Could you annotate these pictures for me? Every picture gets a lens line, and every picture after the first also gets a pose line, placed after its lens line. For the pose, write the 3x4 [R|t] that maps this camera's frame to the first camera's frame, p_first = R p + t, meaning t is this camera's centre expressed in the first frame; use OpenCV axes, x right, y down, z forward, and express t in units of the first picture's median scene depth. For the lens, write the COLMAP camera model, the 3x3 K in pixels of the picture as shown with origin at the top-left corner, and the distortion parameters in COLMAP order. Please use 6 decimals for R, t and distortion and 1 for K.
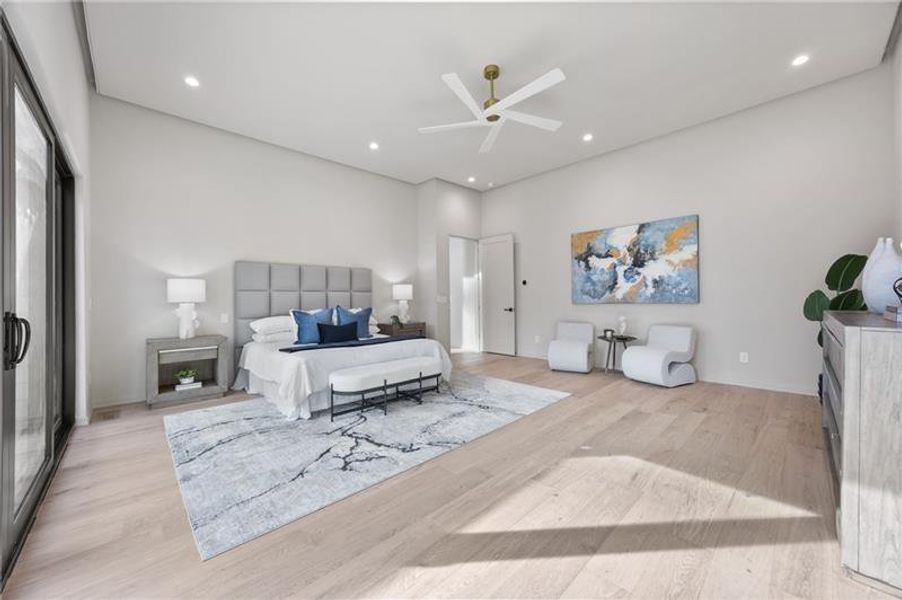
lens RADIAL K [[343.9, 0, 451.7], [0, 343.9, 296.7], [0, 0, 1]] dist [-0.001483, -0.000030]
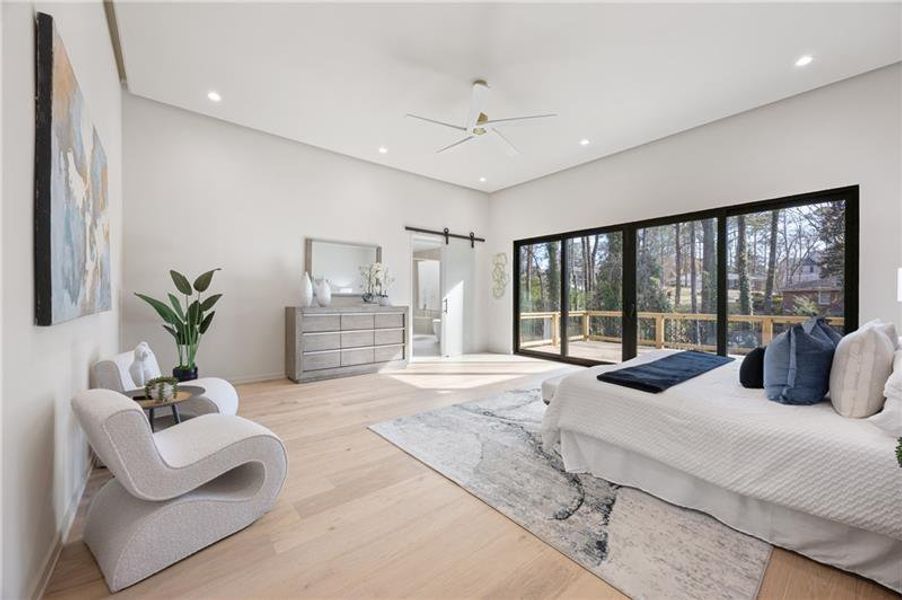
lens RADIAL K [[343.9, 0, 451.7], [0, 343.9, 296.7], [0, 0, 1]] dist [-0.001483, -0.000030]
pose [[-0.996524, 0.005443, 0.083125, 0.113625], [0.004628, 0.999939, -0.010001, 0.007530], [-0.083175, -0.009581, -0.996489, 1.957825]]
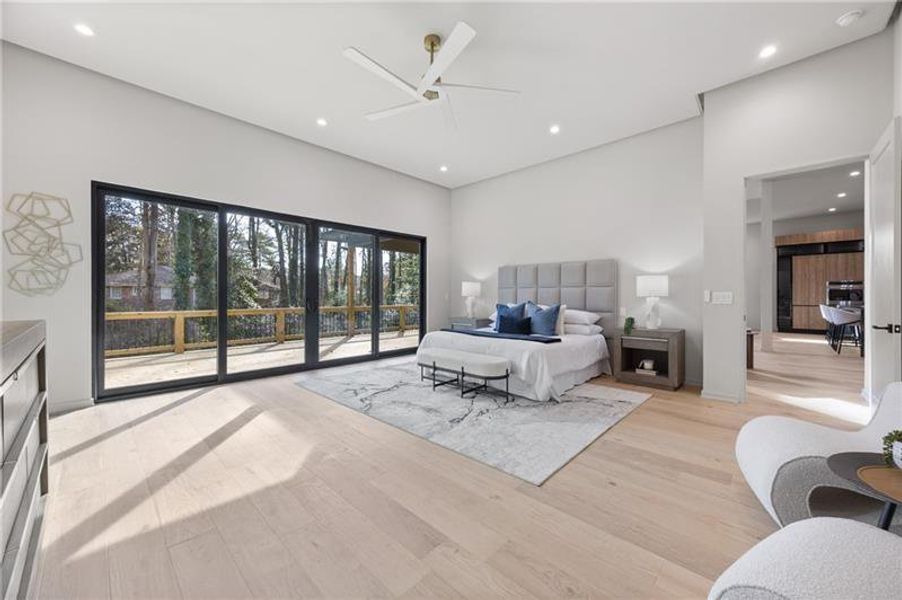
lens RADIAL K [[343.9, 0, 451.7], [0, 343.9, 296.7], [0, 0, 1]] dist [-0.001483, -0.000030]
pose [[0.035104, 0.013417, -0.999294, 0.960492], [0.003215, 0.999903, 0.013538, -0.003952], [0.999378, -0.003688, 0.035058, 0.960242]]
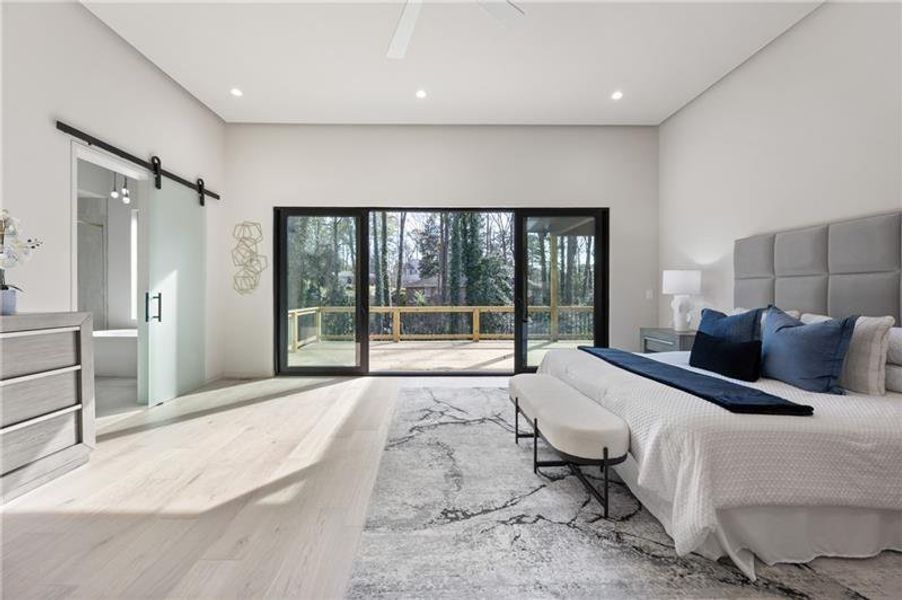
lens RADIAL K [[351.2, 0, 431.6], [0, 351.2, 291.7], [0, 0, 1]] dist [-0.000860, 0.000023]
pose [[-0.695017, 0.005272, -0.718974, 0.474085], [0.010448, 0.999942, -0.002769, 0.005227], [0.718918, -0.009436, -0.695031, 1.327889]]
